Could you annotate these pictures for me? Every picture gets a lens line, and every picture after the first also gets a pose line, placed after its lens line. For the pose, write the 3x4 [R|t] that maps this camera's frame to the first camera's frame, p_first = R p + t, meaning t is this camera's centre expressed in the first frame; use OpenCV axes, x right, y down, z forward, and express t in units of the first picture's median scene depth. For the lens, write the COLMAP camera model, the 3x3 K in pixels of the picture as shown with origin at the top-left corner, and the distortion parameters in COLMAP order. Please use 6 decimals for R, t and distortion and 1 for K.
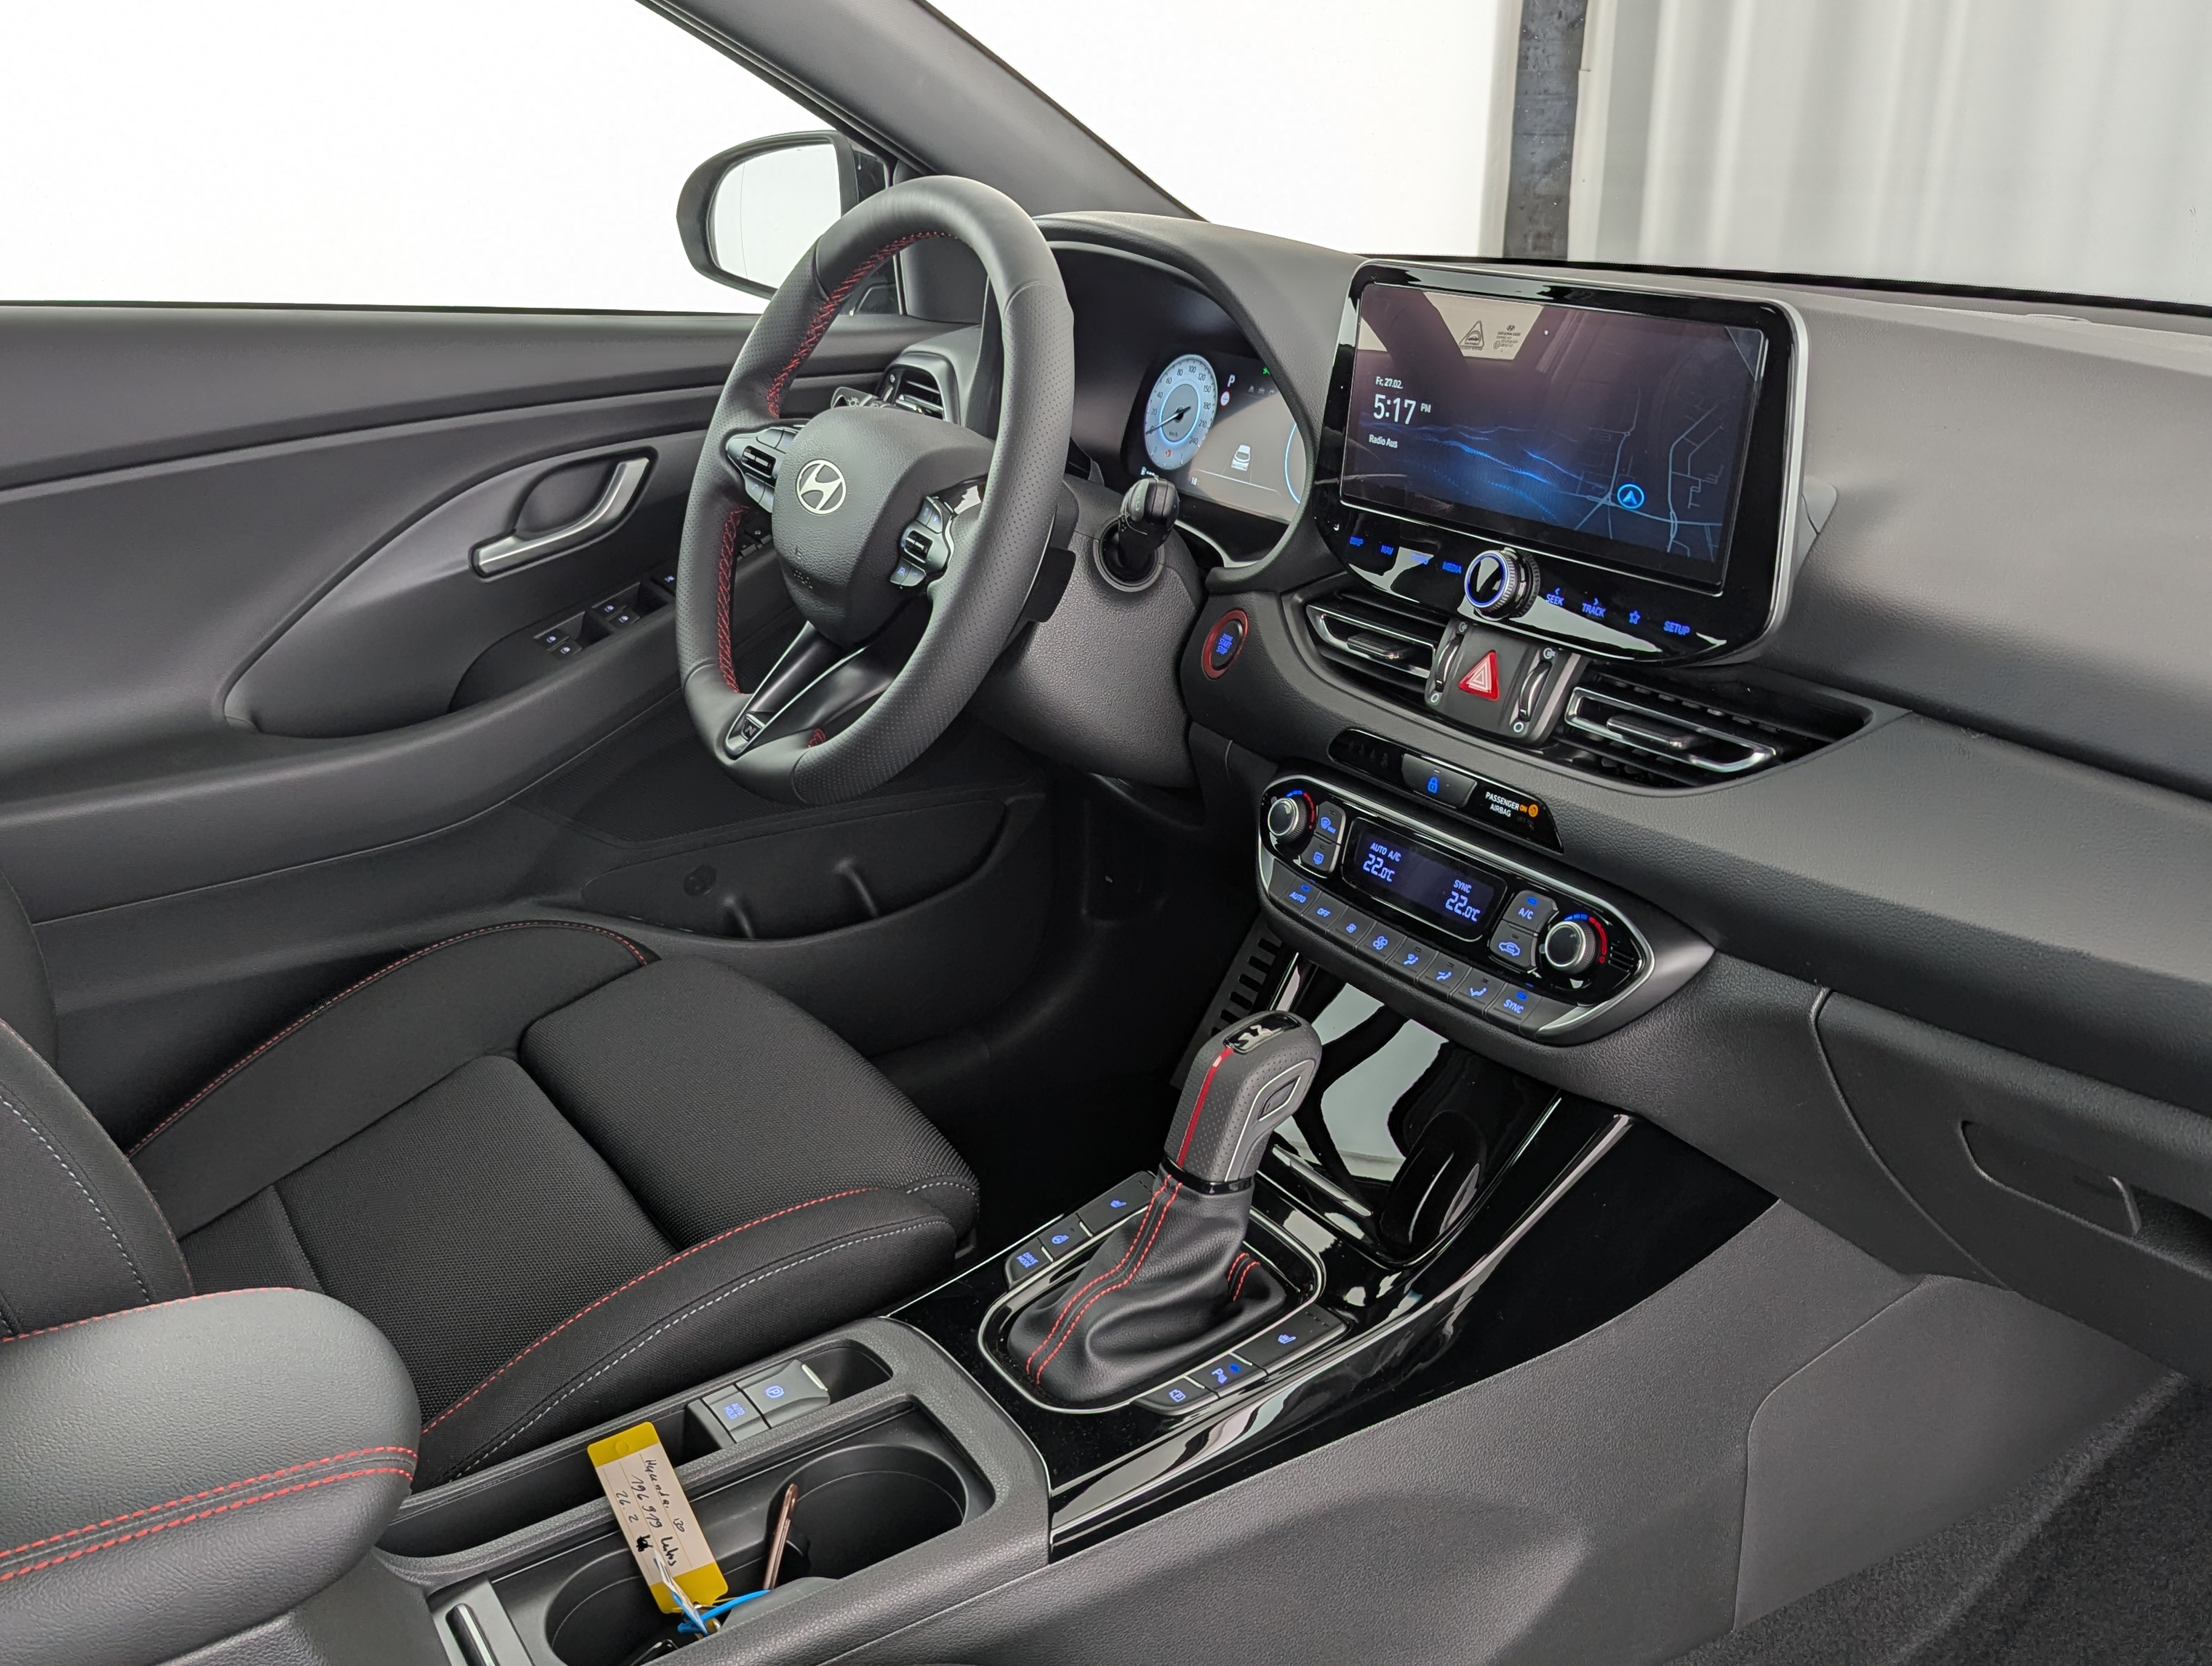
lens RADIAL K [[2029.9, 0, 1097.5], [0, 2029.9, 834.2], [0, 0, 1]] dist [0.043289, 0.000000]
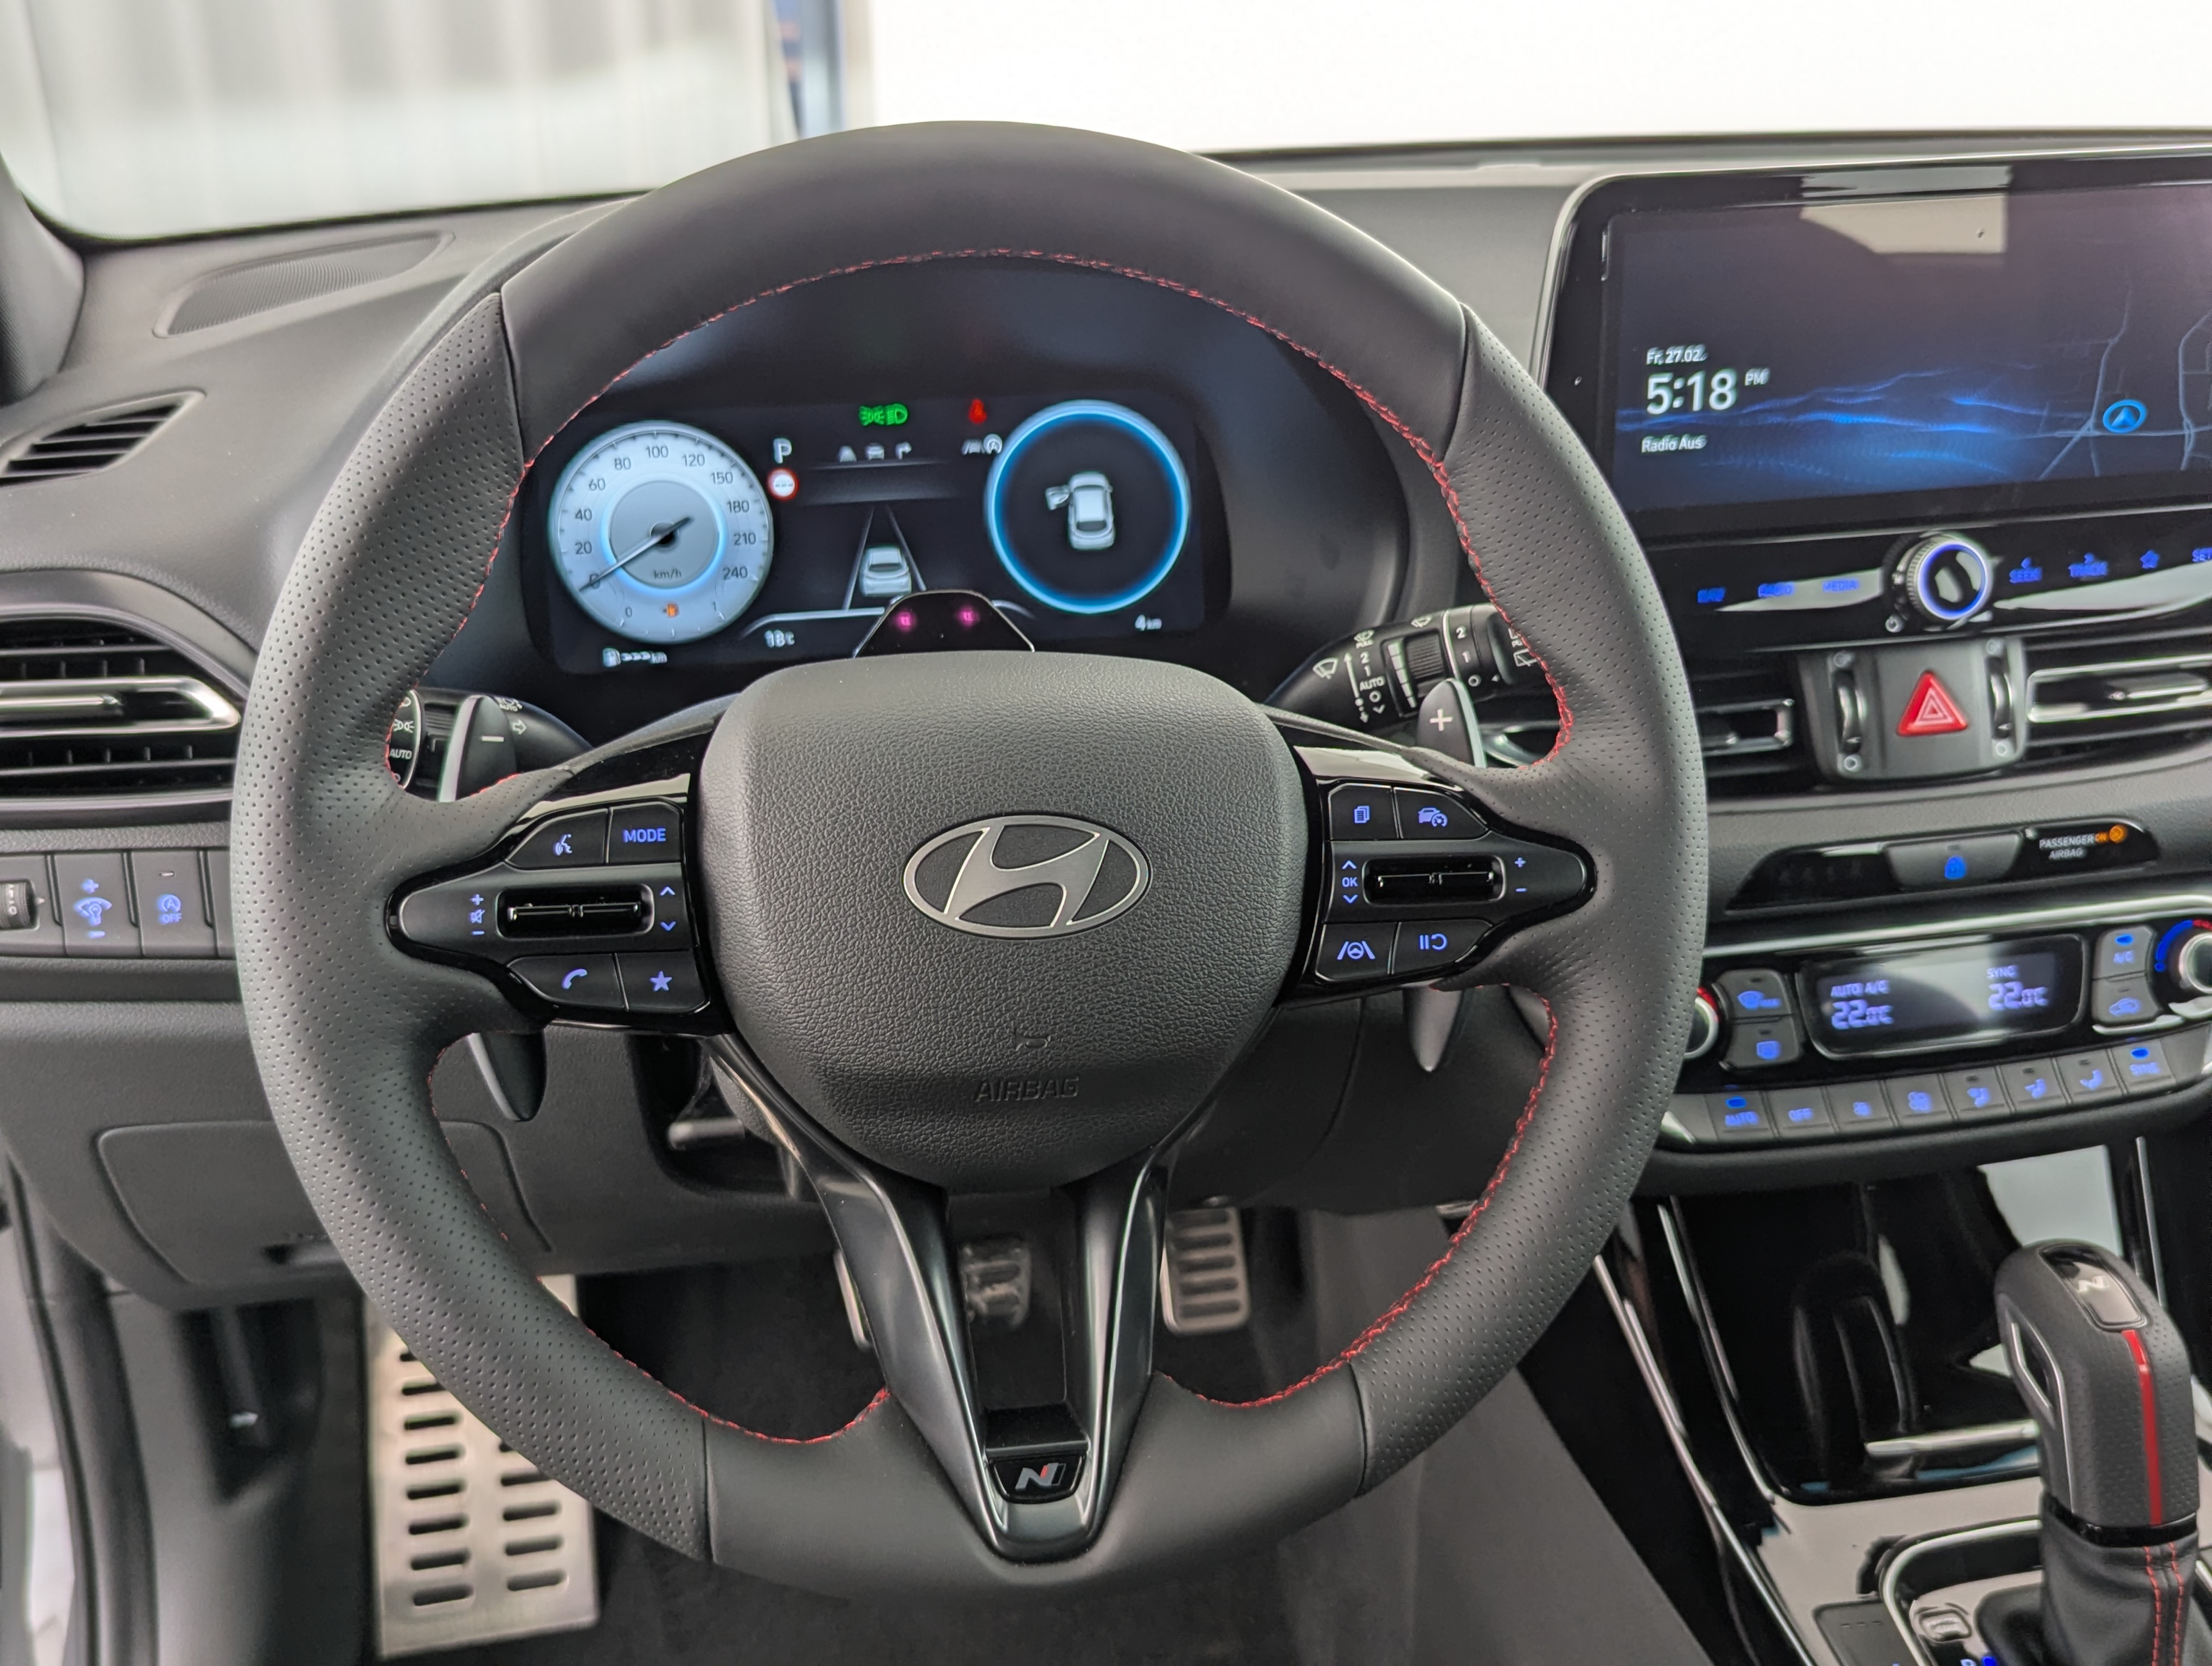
lens RADIAL K [[2029.9, 0, 1114.8], [0, 2029.9, 826.0], [0, 0, 1]] dist [0.043289, 0.000000]
pose [[0.369549, -0.382010, 0.847055, -0.540860], [0.336892, 0.904644, 0.261004, -0.318704], [-0.865989, 0.188912, 0.463006, 0.885173]]
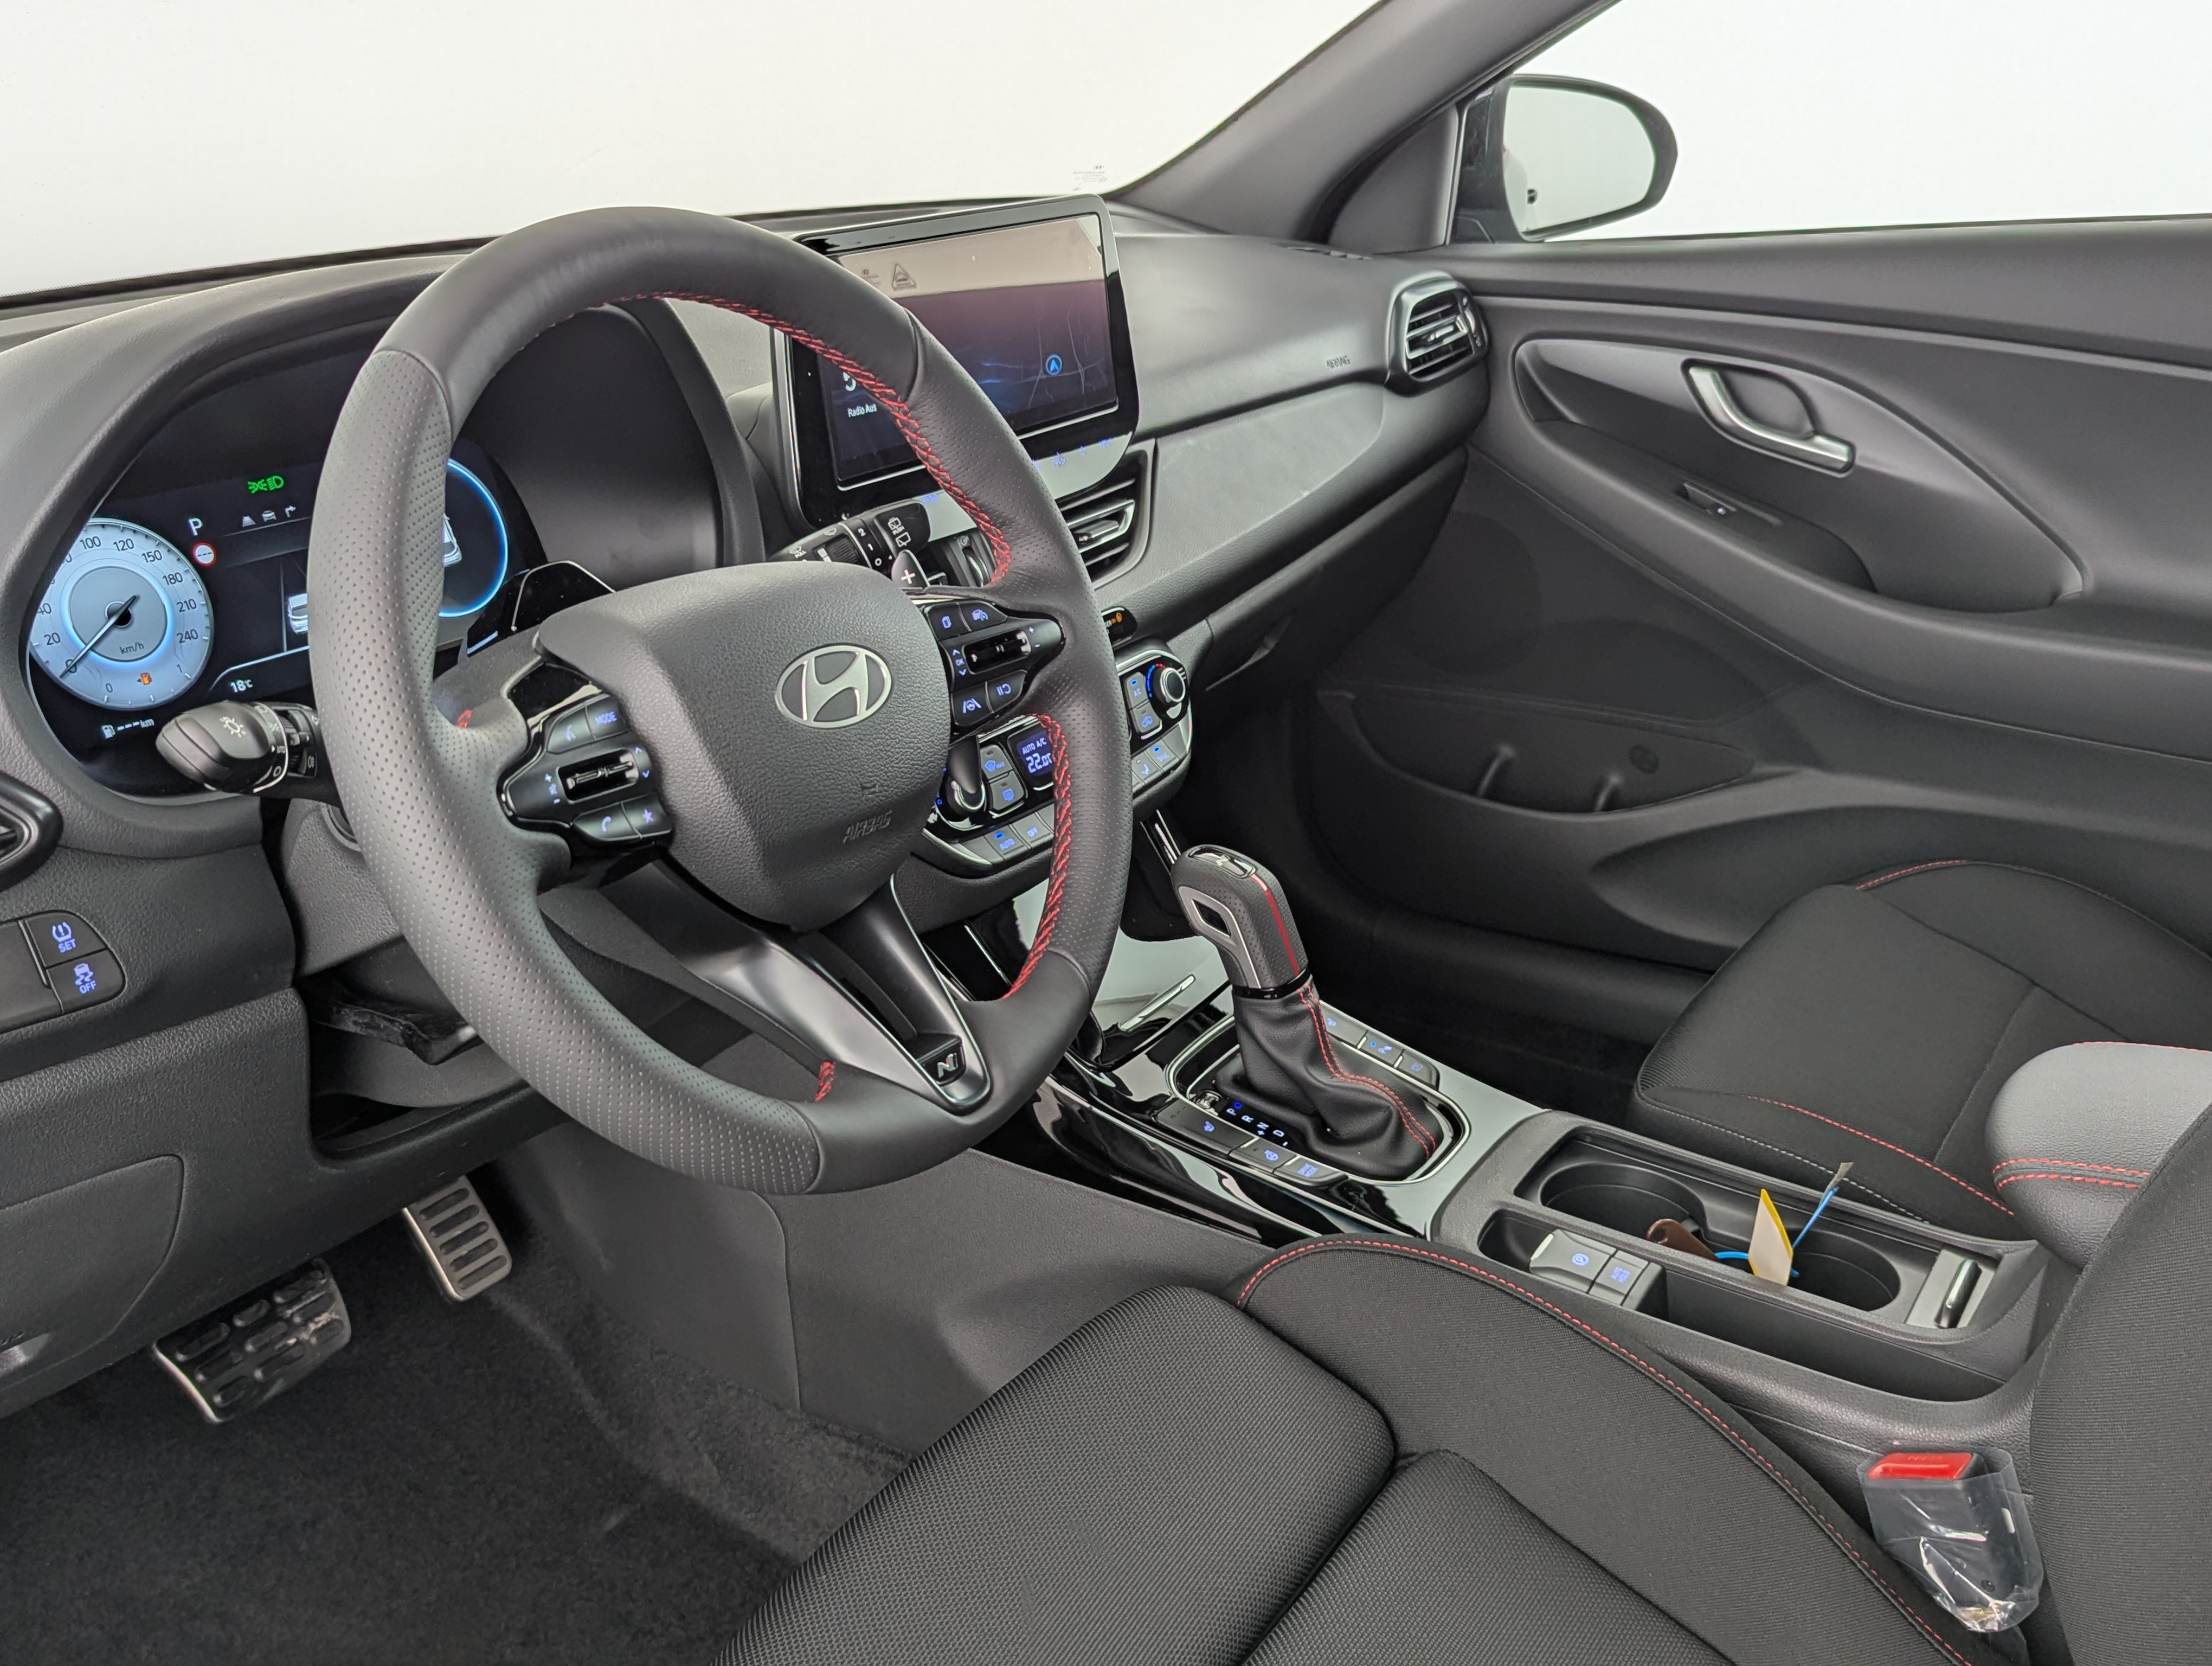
lens RADIAL K [[2029.9, 0, 1112.6], [0, 2029.9, 831.8], [0, 0, 1]] dist [0.043289, 0.000000]
pose [[-0.400744, -0.331517, 0.854108, -0.826221], [0.340496, 0.811577, 0.474768, -0.459386], [-0.850569, 0.481081, -0.212354, 1.220077]]
